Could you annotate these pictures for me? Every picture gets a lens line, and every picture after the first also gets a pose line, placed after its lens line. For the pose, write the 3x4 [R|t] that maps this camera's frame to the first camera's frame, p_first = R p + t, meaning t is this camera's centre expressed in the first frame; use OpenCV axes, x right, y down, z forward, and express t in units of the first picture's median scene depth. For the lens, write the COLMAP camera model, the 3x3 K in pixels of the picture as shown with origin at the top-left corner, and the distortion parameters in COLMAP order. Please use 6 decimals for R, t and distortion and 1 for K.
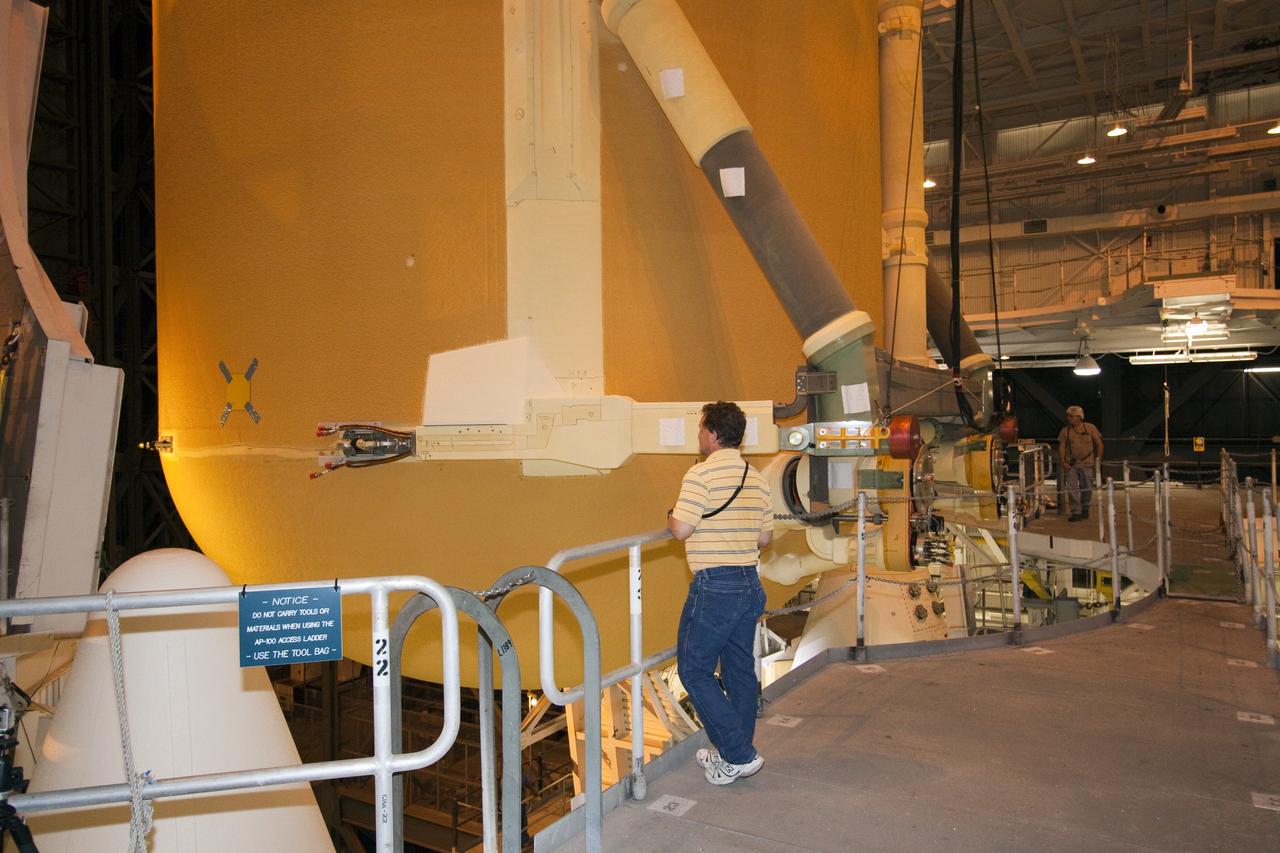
lens RADIAL K [[898.3, 0, 640.0], [0, 898.3, 426.5], [0, 0, 1]] dist [0.004748, 0.004152]
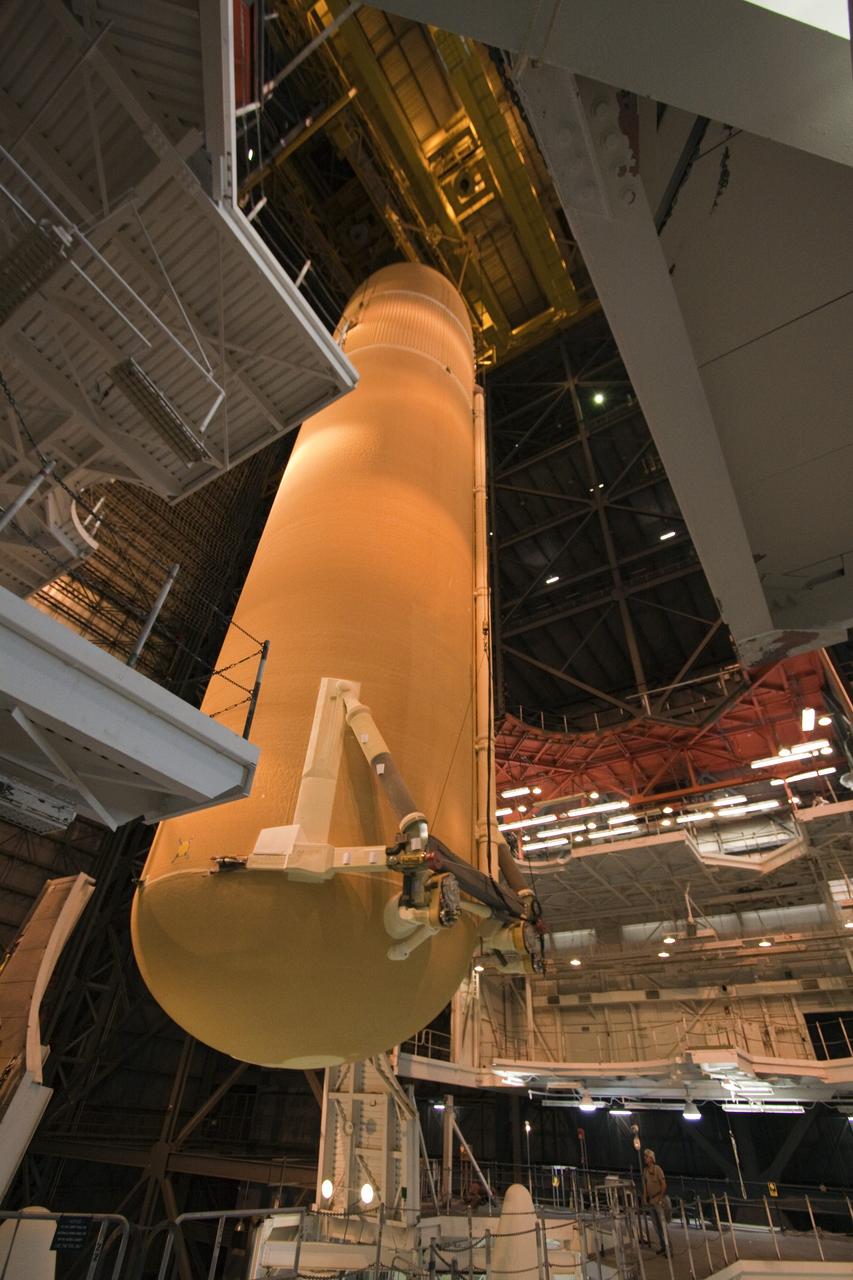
lens RADIAL K [[588.5, 0, 428.0], [0, 588.5, 637.5], [0, 0, 1]] dist [-0.021826, 0.005851]
pose [[0.997972, 0.030084, -0.056093, 0.103130], [-0.059367, 0.757793, -0.649788, -0.012845], [0.022959, 0.651801, 0.758043, -0.211046]]
